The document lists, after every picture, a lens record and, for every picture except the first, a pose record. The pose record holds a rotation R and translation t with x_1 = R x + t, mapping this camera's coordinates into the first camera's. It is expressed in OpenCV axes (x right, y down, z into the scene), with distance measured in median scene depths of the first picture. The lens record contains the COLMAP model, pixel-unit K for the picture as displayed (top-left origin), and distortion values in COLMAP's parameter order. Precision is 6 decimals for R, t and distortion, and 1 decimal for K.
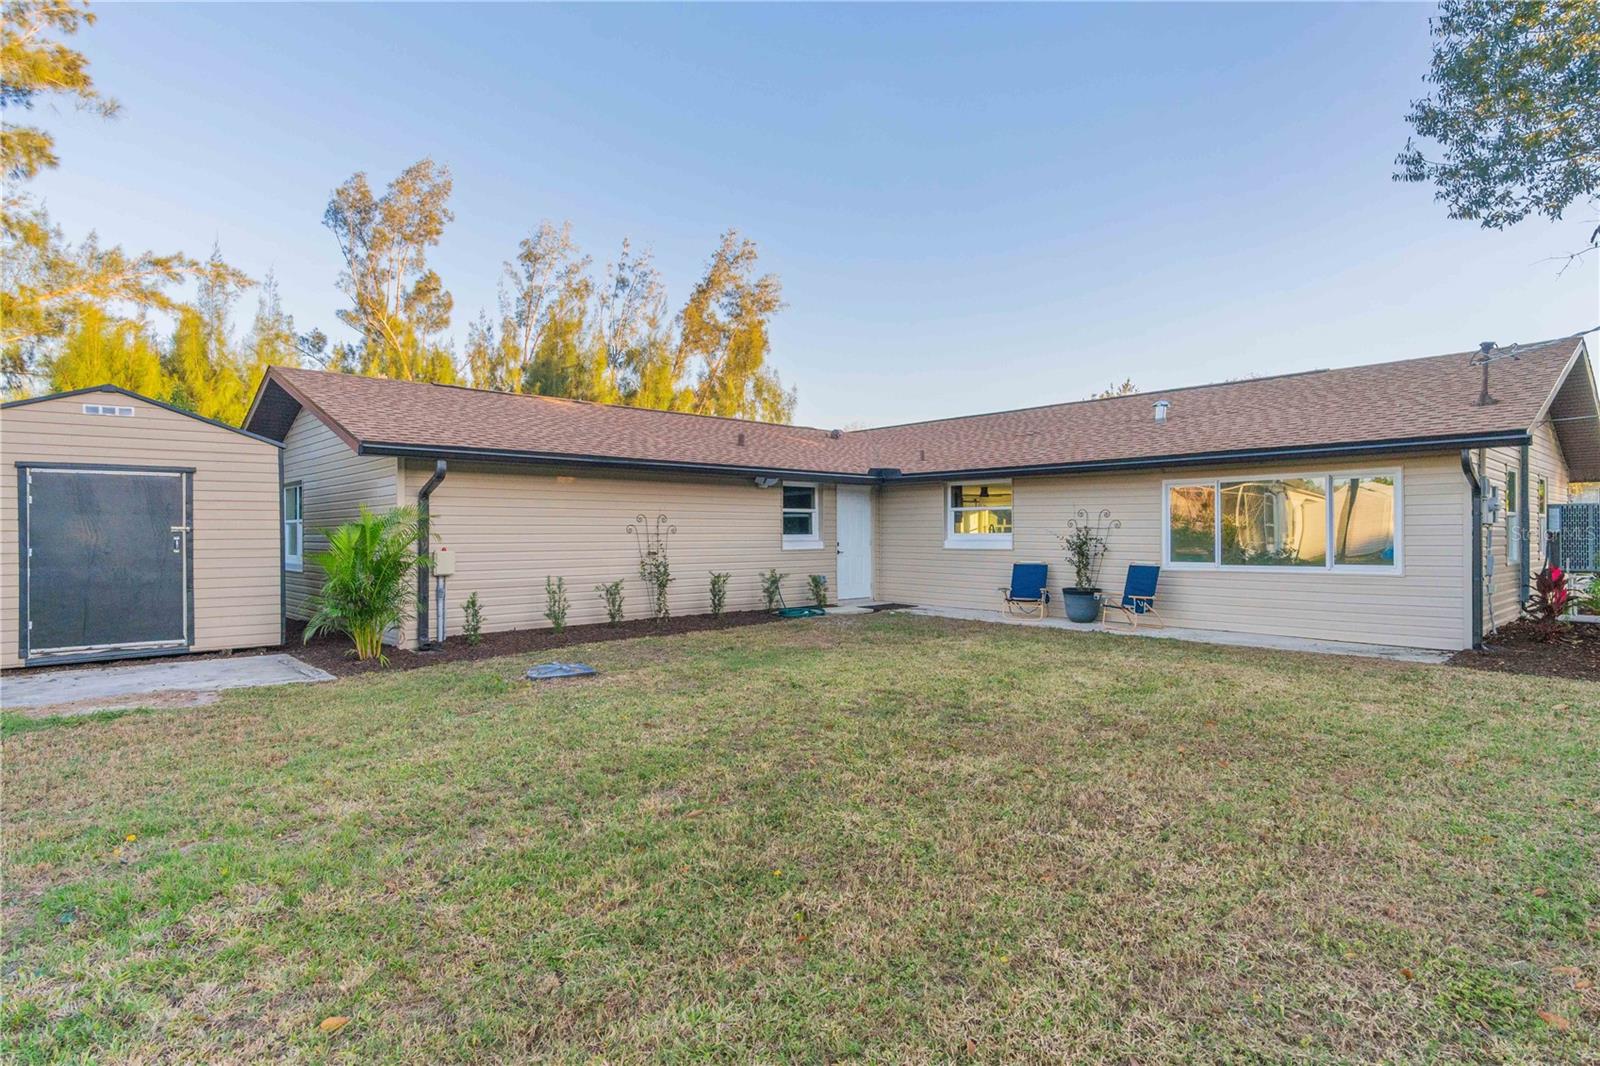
lens RADIAL K [[845.8, 0, 800.0], [0, 845.8, 533.0], [0, 0, 1]] dist [0.002507, -0.002371]
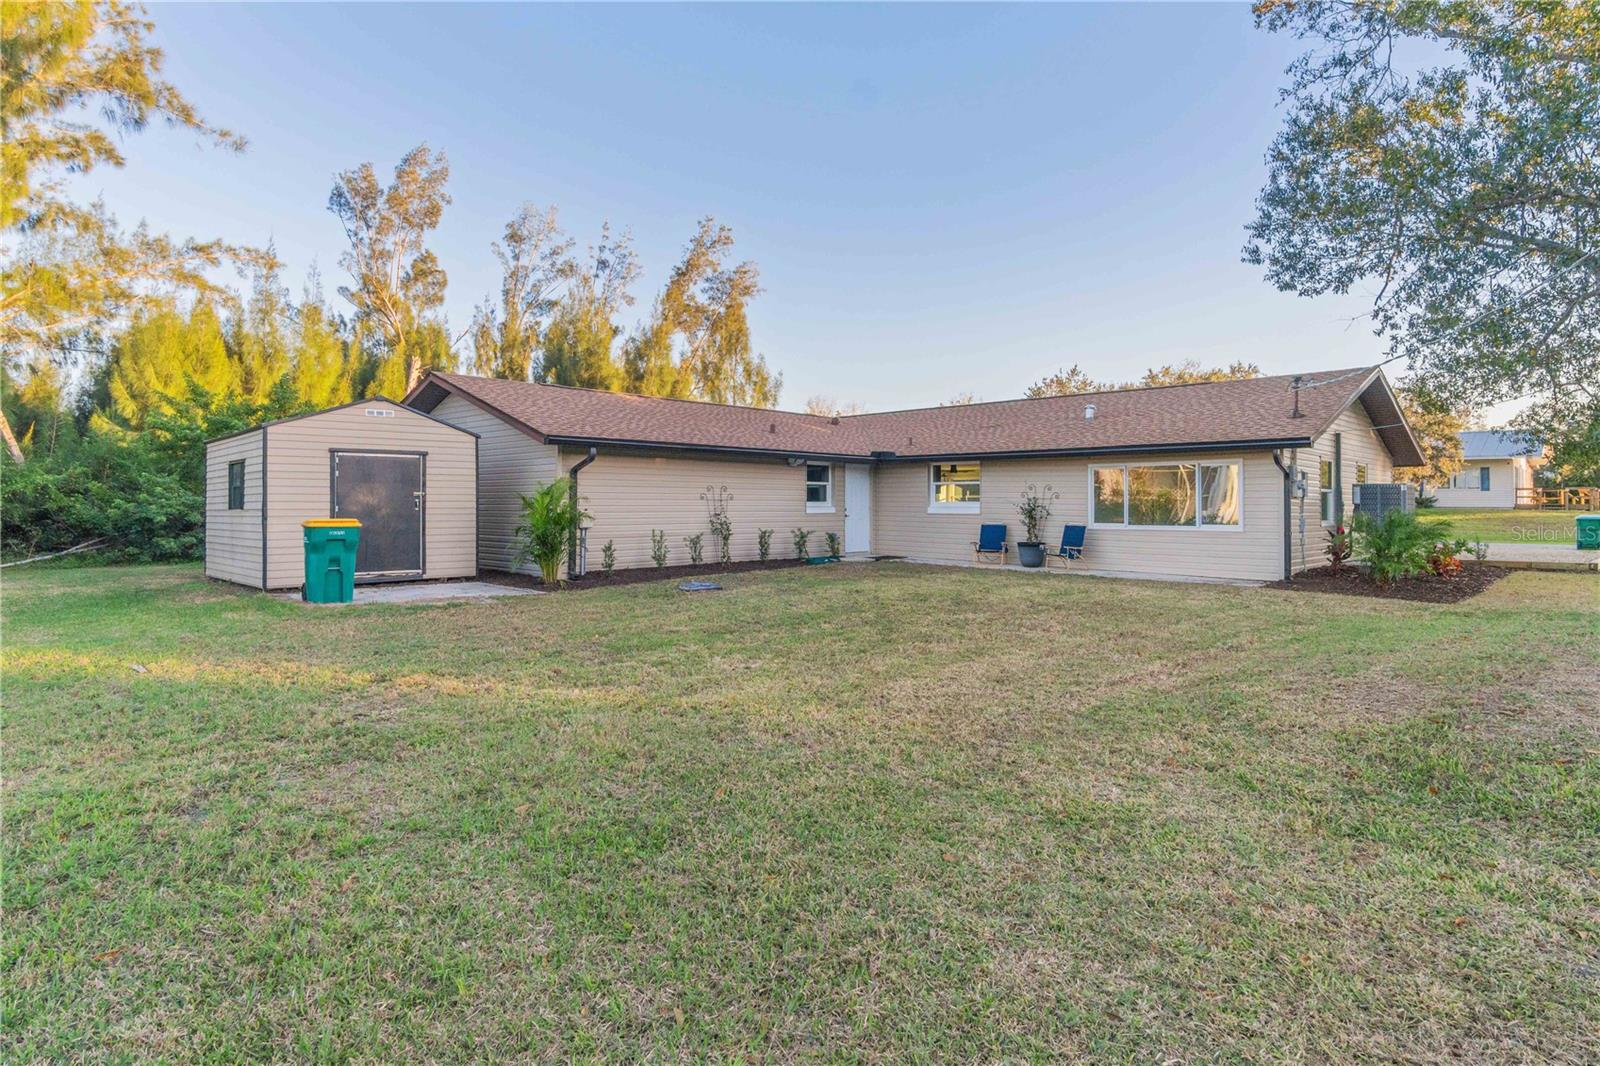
lens RADIAL K [[845.9, 0, 795.1], [0, 845.9, 494.2], [0, 0, 1]] dist [-0.001212, 0.000395]
pose [[0.998875, 0.007684, 0.046791, -0.098081], [-0.007189, 0.999916, -0.010755, 0.004332], [-0.046869, 0.010407, 0.998847, -0.303004]]
